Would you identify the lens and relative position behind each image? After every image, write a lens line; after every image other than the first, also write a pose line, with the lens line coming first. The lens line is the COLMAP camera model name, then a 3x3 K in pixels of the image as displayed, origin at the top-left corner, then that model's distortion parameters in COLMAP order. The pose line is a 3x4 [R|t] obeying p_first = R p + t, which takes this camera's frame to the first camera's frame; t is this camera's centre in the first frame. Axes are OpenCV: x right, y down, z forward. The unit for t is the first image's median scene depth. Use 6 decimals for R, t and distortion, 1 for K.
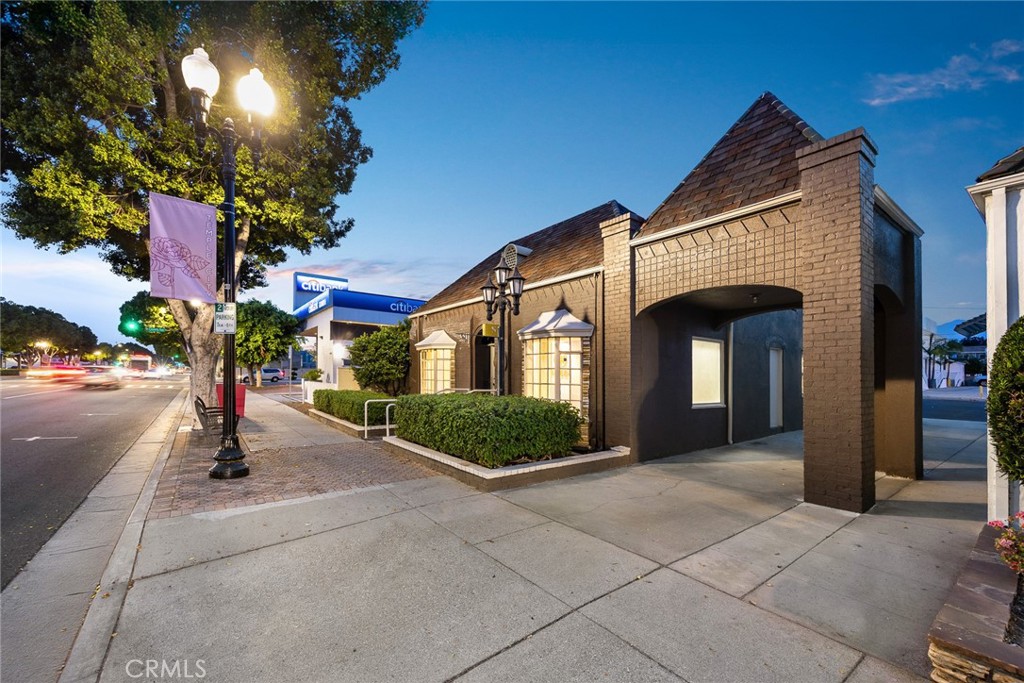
lens RADIAL K [[412.7, 0, 485.2], [0, 412.7, 353.0], [0, 0, 1]] dist [-0.000571, -0.000048]
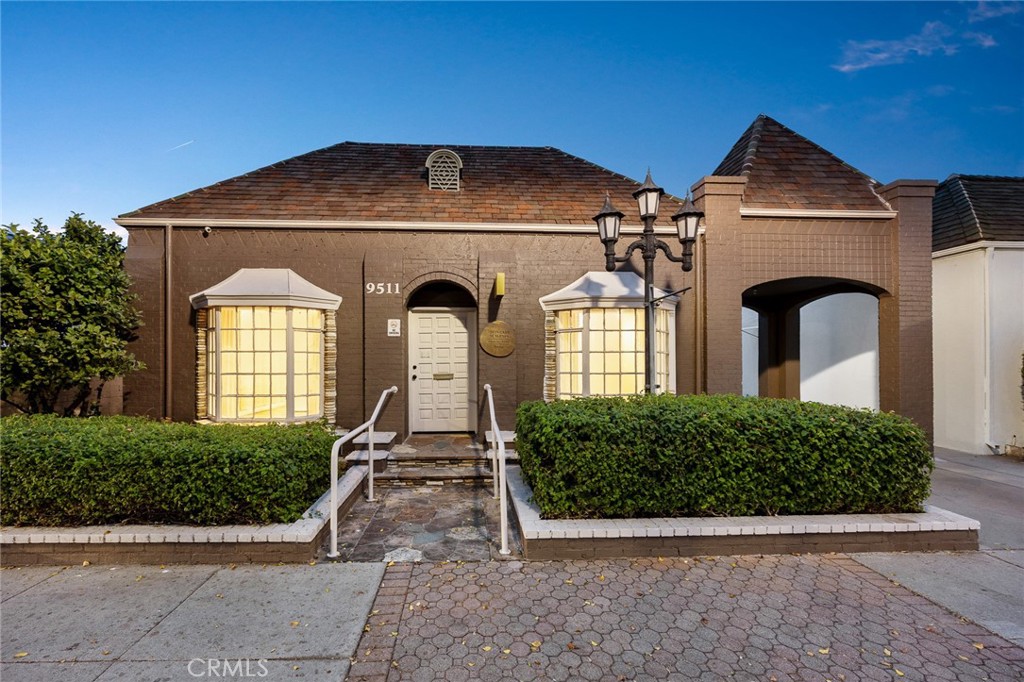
lens RADIAL K [[412.7, 0, 485.2], [0, 412.7, 352.5], [0, 0, 1]] dist [-0.000571, -0.000048]
pose [[0.544394, 0.006651, 0.838803, -0.569736], [-0.038274, 0.999124, 0.016918, 0.035886], [-0.837956, -0.041314, 0.544172, 0.801952]]
